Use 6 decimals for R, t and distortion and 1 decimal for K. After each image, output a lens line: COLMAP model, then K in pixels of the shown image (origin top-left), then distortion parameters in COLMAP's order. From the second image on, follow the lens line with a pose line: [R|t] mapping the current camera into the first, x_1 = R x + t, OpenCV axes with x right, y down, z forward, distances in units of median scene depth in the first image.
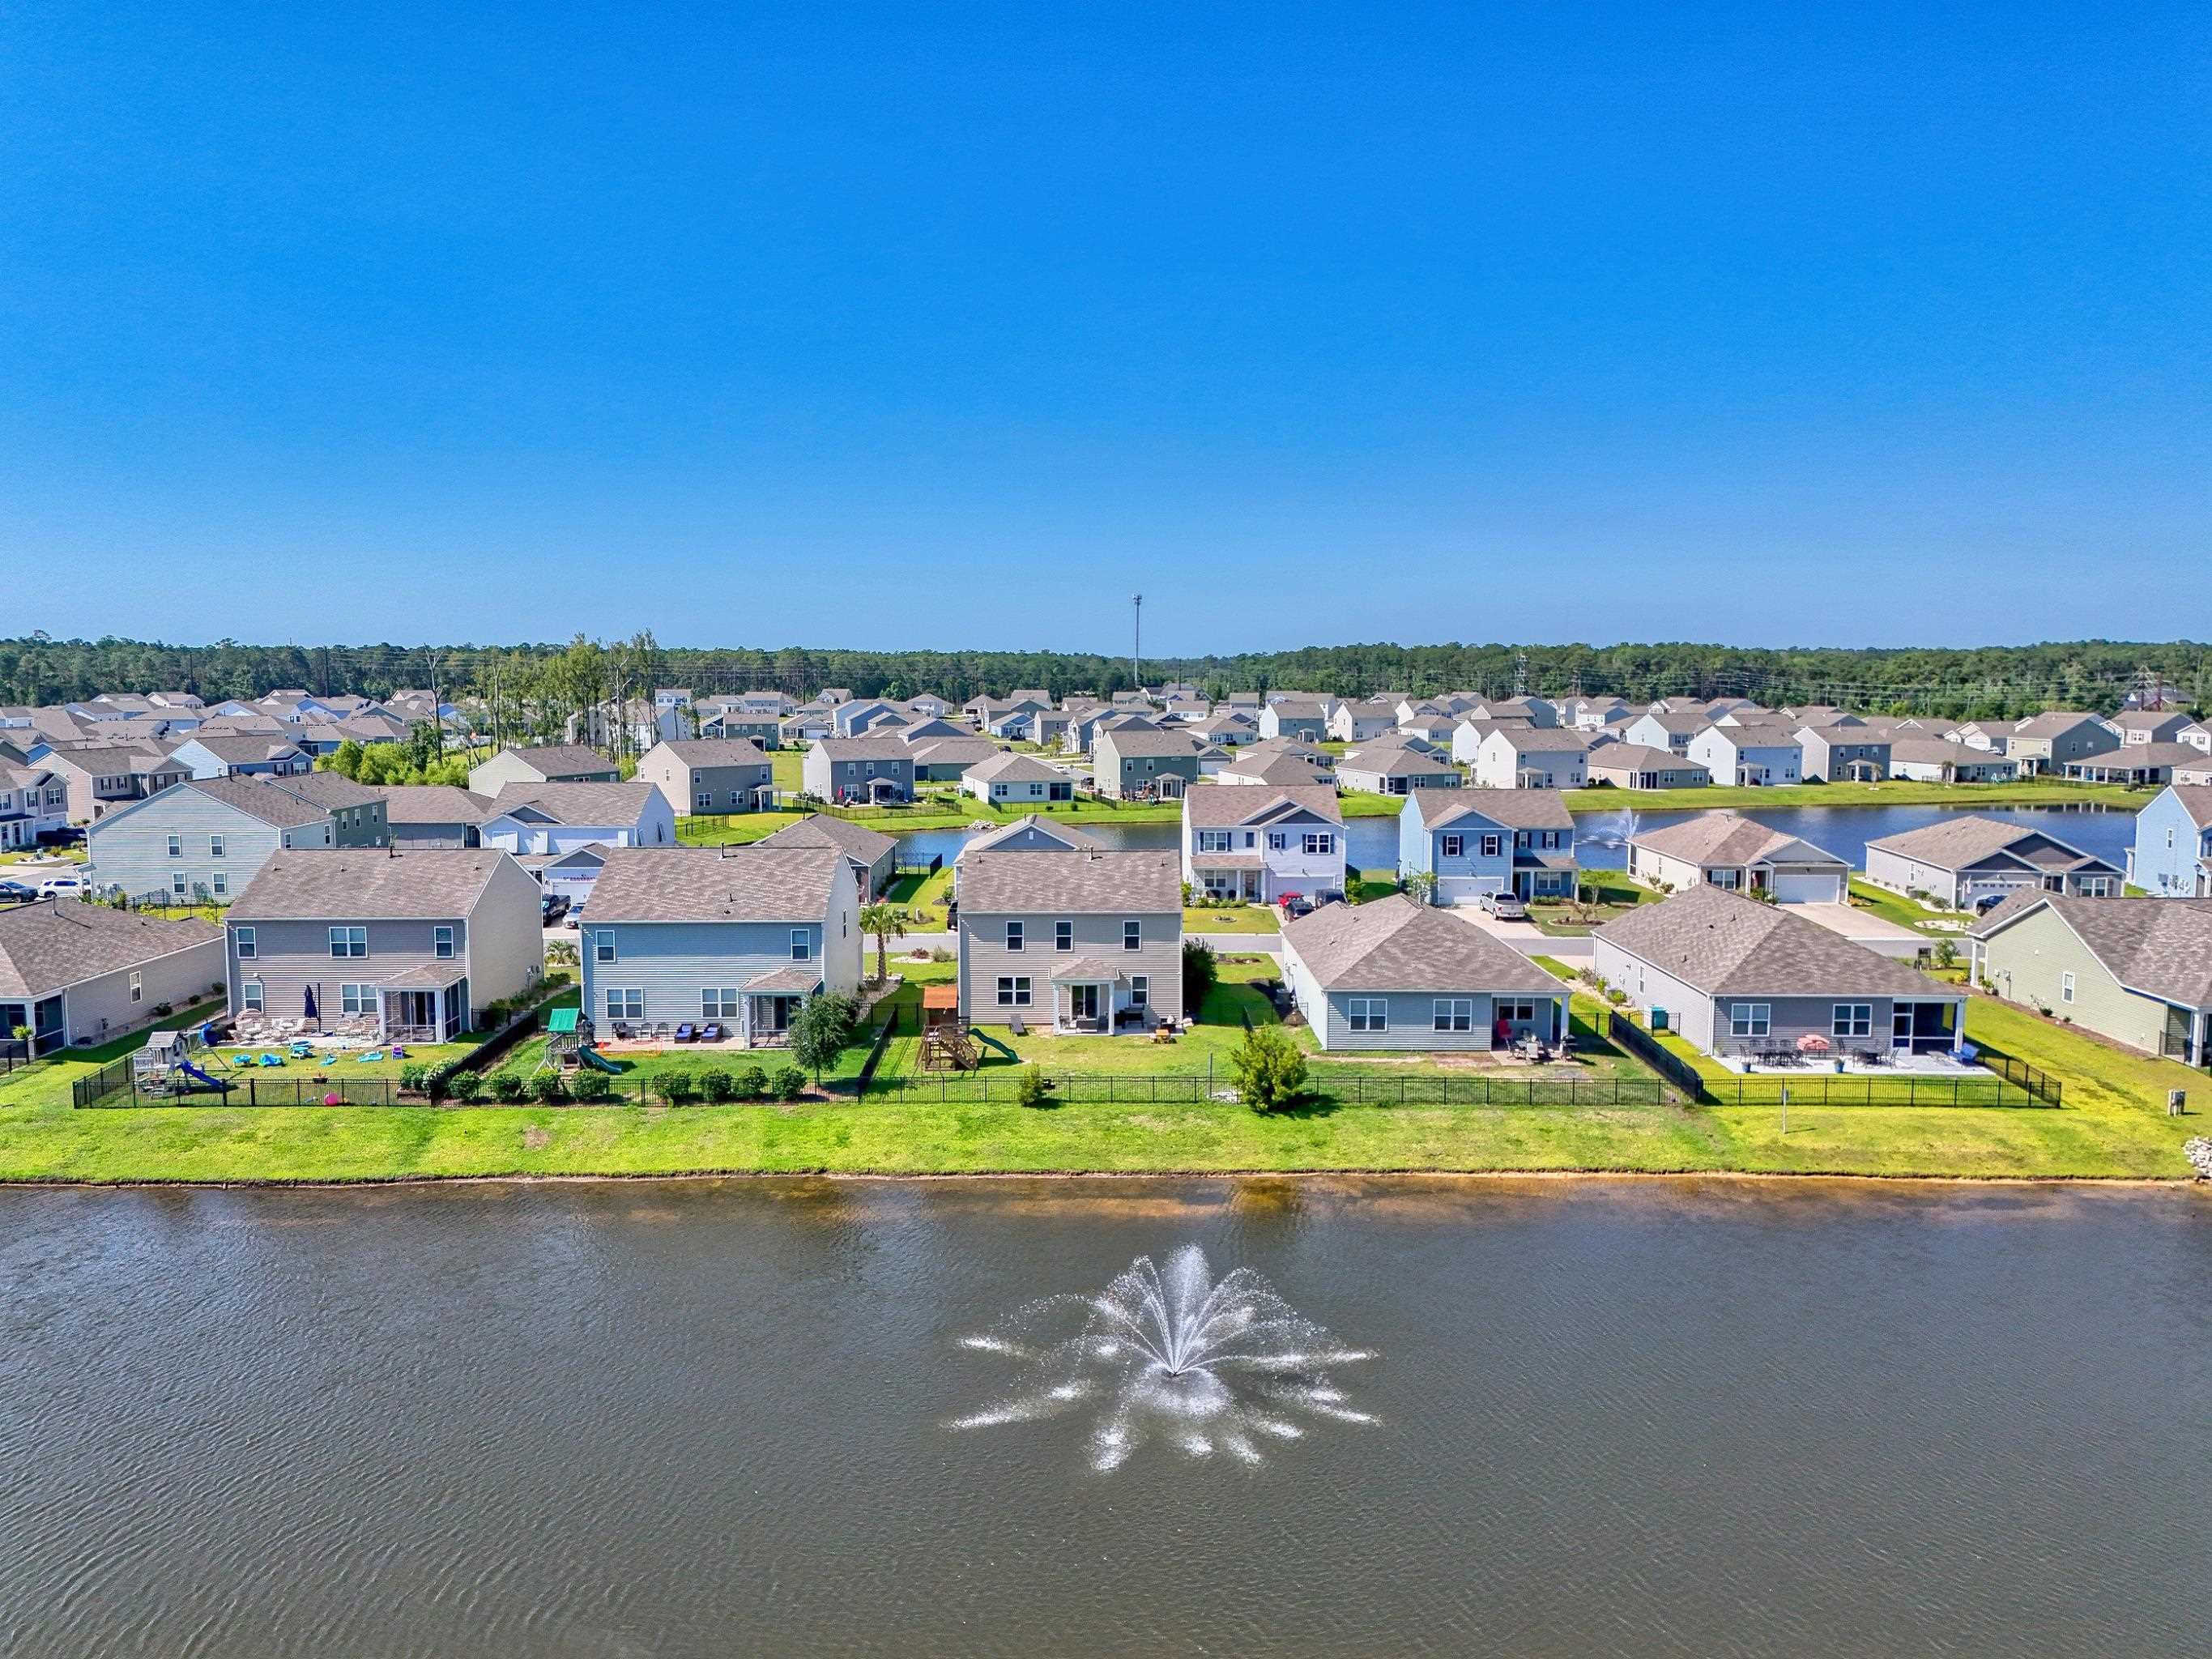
lens RADIAL K [[1626.2, 0, 1108.9], [0, 1626.2, 829.6], [0, 0, 1]] dist [0.081339, -0.069771]
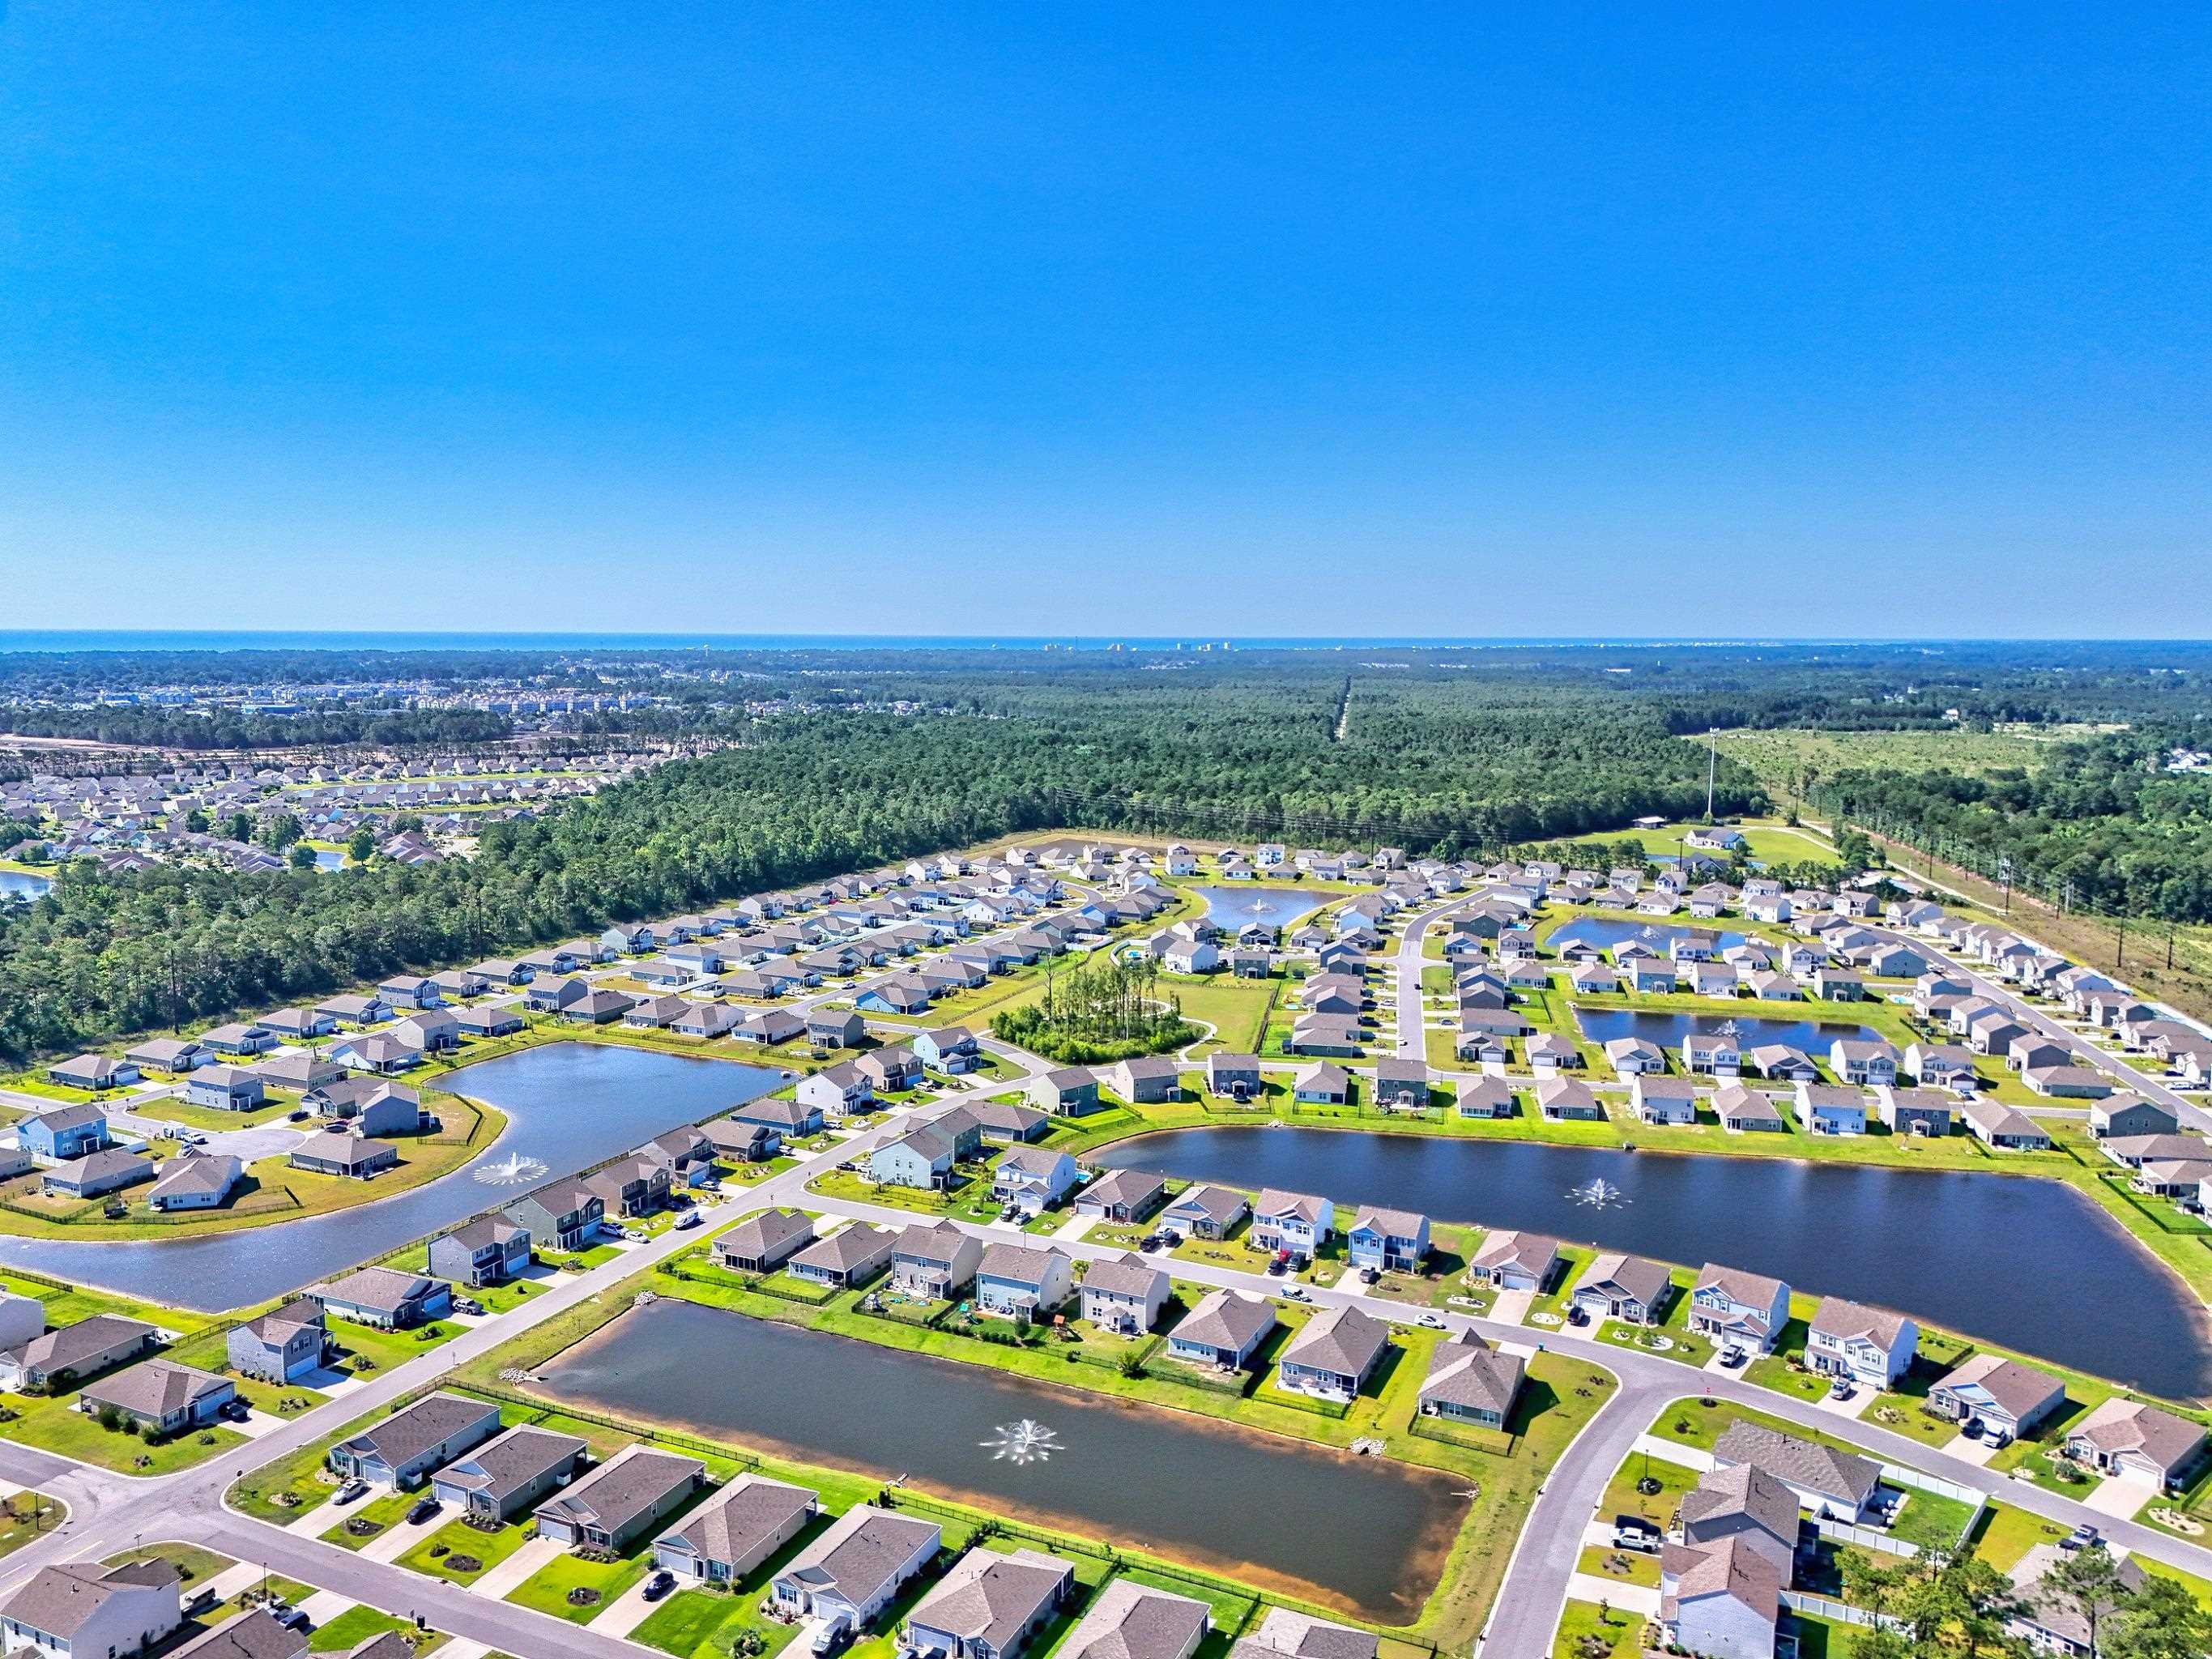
lens RADIAL K [[1626.2, 0, 1115.5], [0, 1626.2, 819.2], [0, 0, 1]] dist [0.081339, -0.069771]
pose [[0.905076, 0.056129, -0.421529, 1.284803], [-0.049897, 0.998421, 0.025809, -0.958067], [0.422312, -0.002326, 0.906447, -1.912431]]
